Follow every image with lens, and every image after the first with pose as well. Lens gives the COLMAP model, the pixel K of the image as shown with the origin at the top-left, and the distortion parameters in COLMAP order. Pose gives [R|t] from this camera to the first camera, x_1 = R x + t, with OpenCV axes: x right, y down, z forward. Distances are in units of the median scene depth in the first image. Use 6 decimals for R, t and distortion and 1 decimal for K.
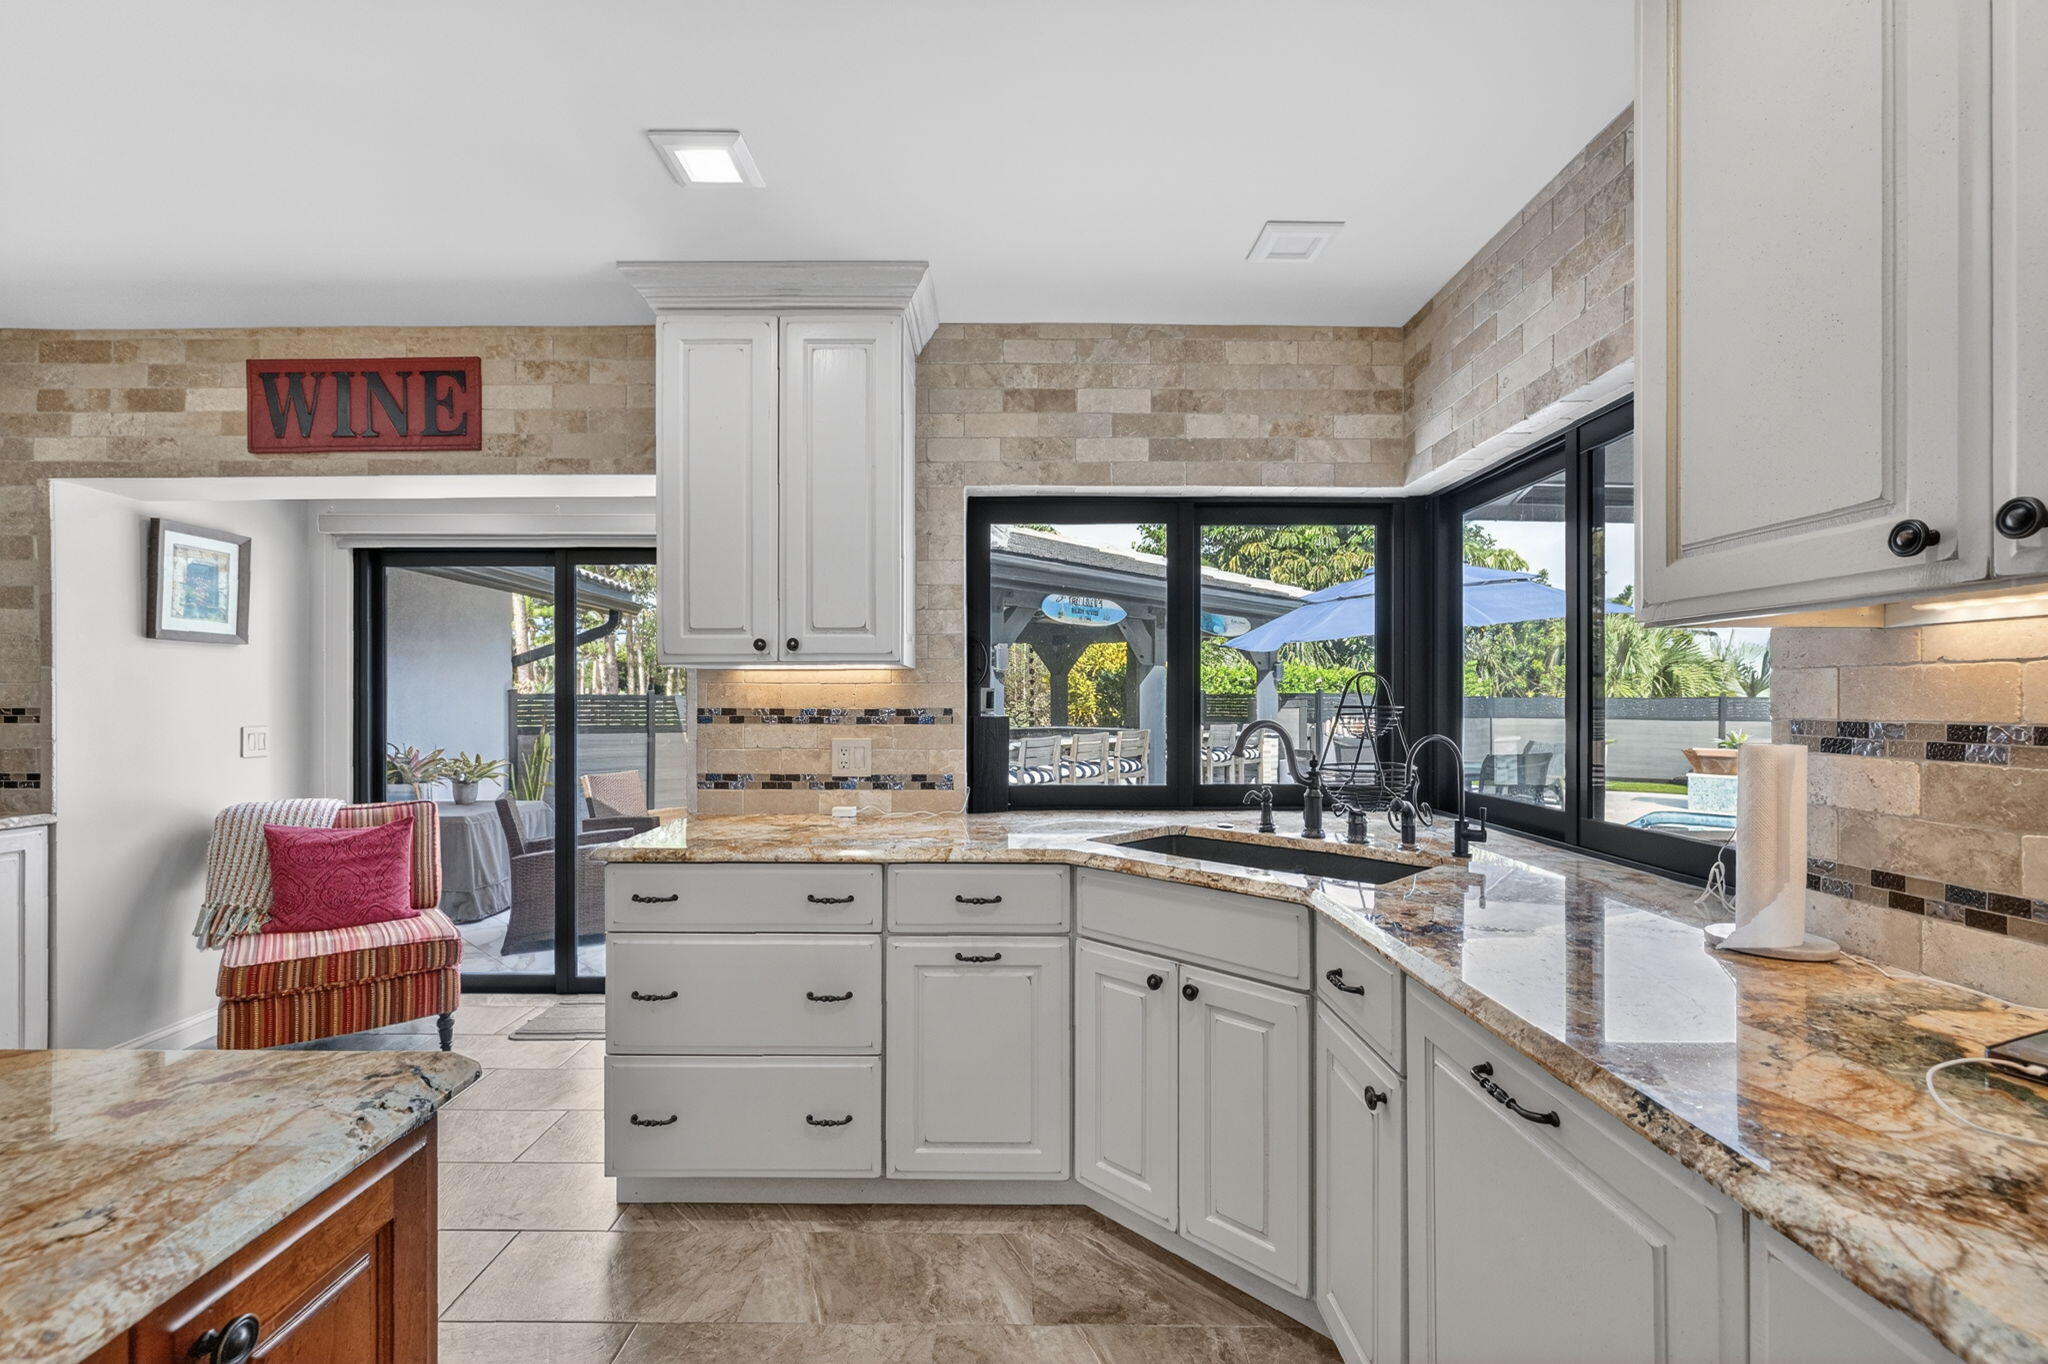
lens RADIAL K [[885.7, 0, 1015.0], [0, 885.7, 695.6], [0, 0, 1]] dist [0.000644, 0.000508]
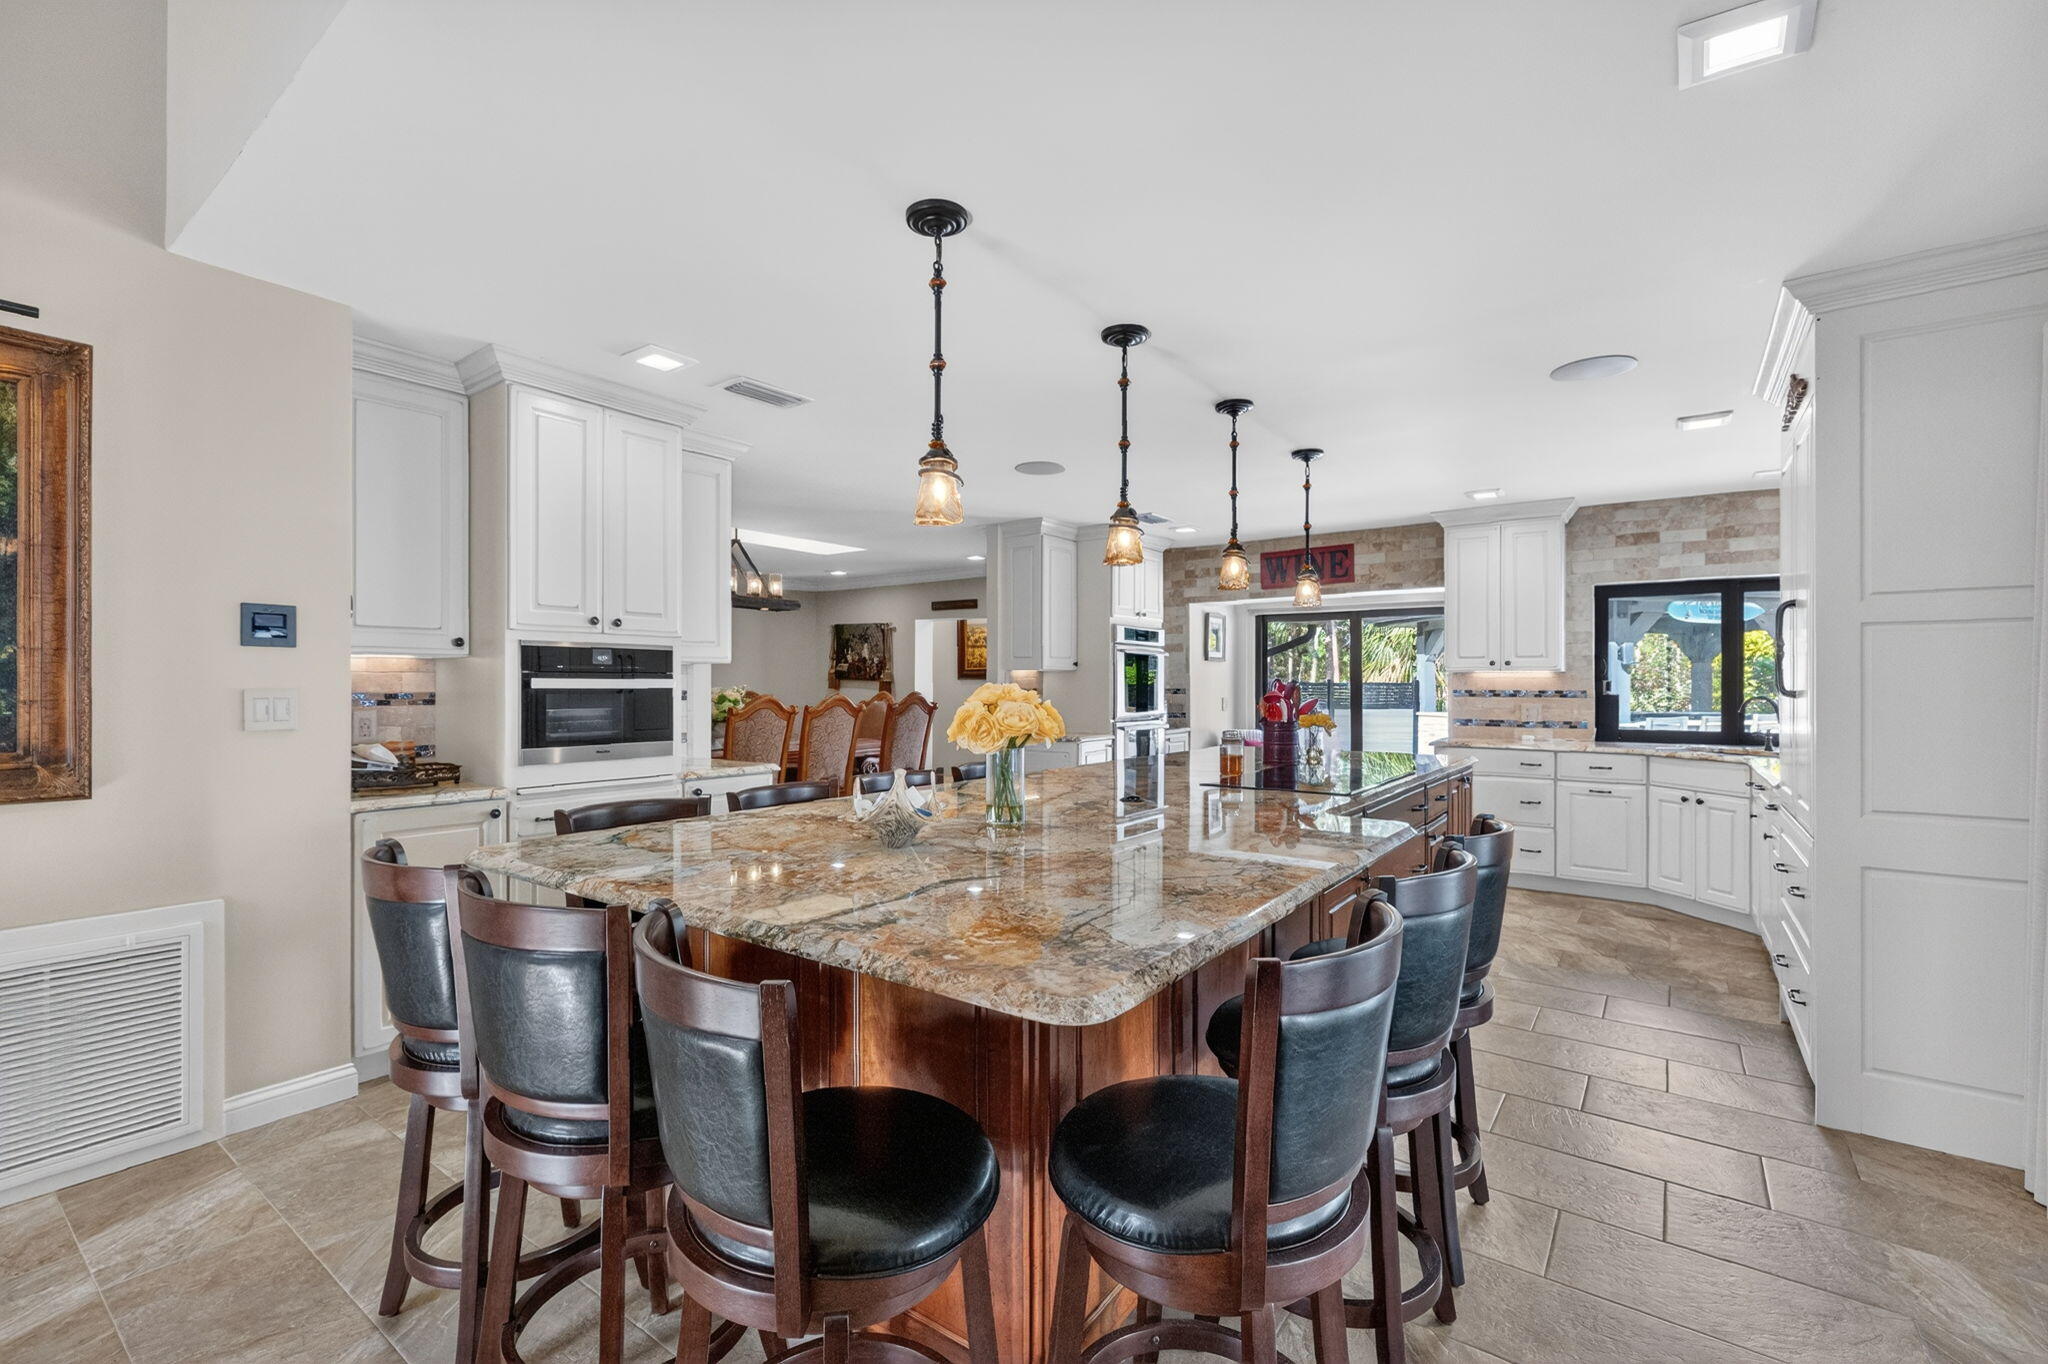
lens RADIAL K [[885.7, 0, 1018.8], [0, 885.7, 680.2], [0, 0, 1]] dist [0.000644, 0.000508]
pose [[0.807022, -0.001931, -0.590518, 0.082704], [0.001149, 0.999998, -0.001699, -0.007308], [0.590520, 0.000692, 0.807023, -1.479546]]
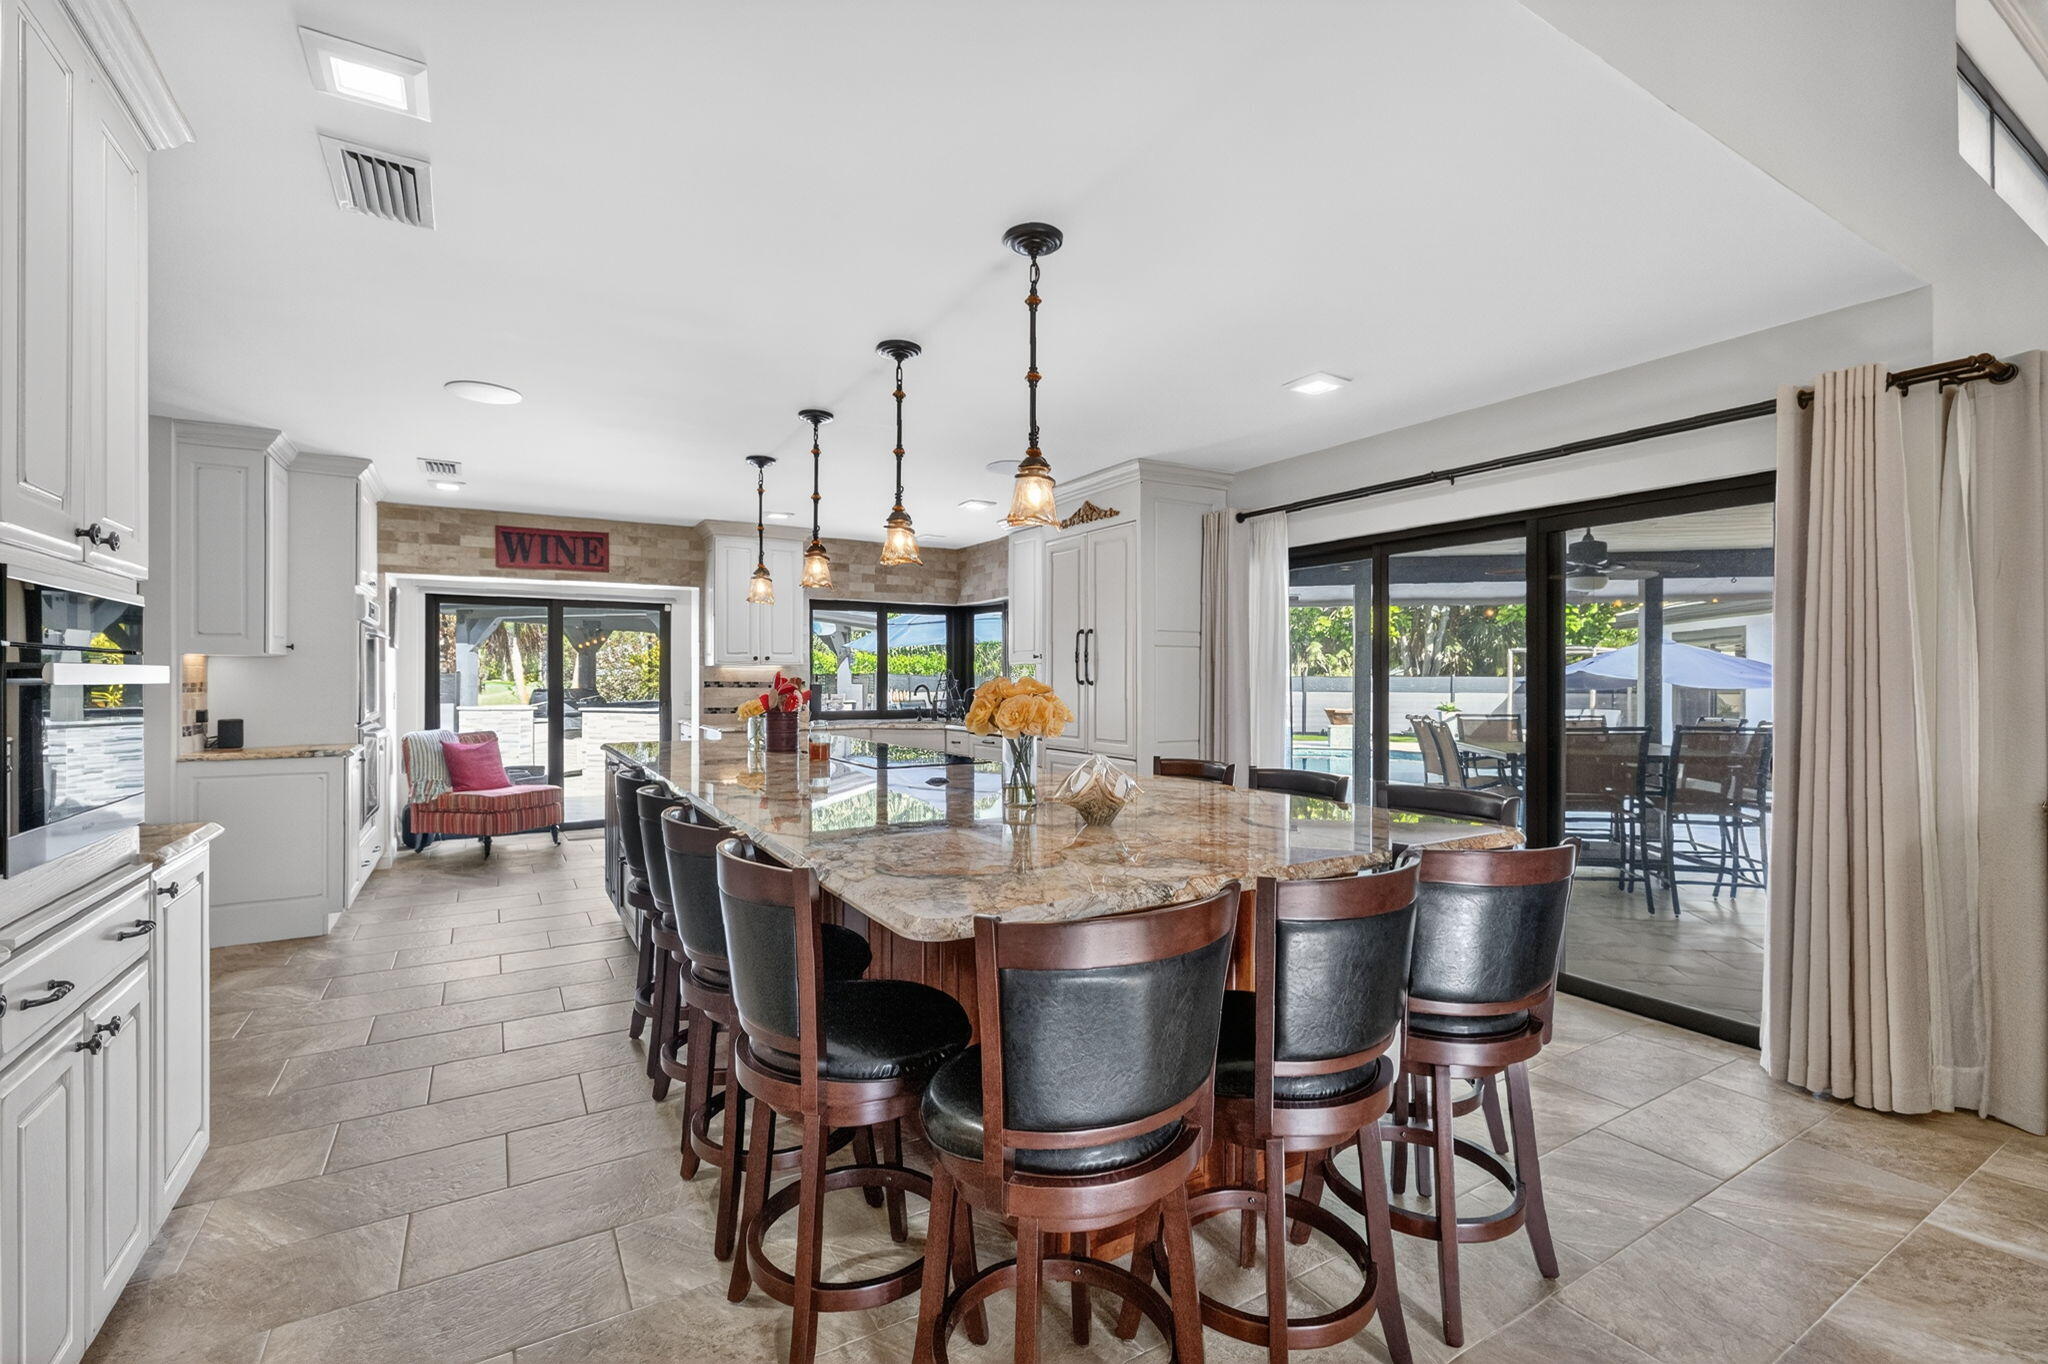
lens RADIAL K [[885.7, 0, 1020.1], [0, 885.7, 682.3], [0, 0, 1]] dist [0.000644, 0.000508]
pose [[0.855625, -0.000954, 0.517596, -0.888019], [-0.004551, 0.999946, 0.009367, -0.010432], [-0.517577, -0.010370, 0.855574, -1.596996]]
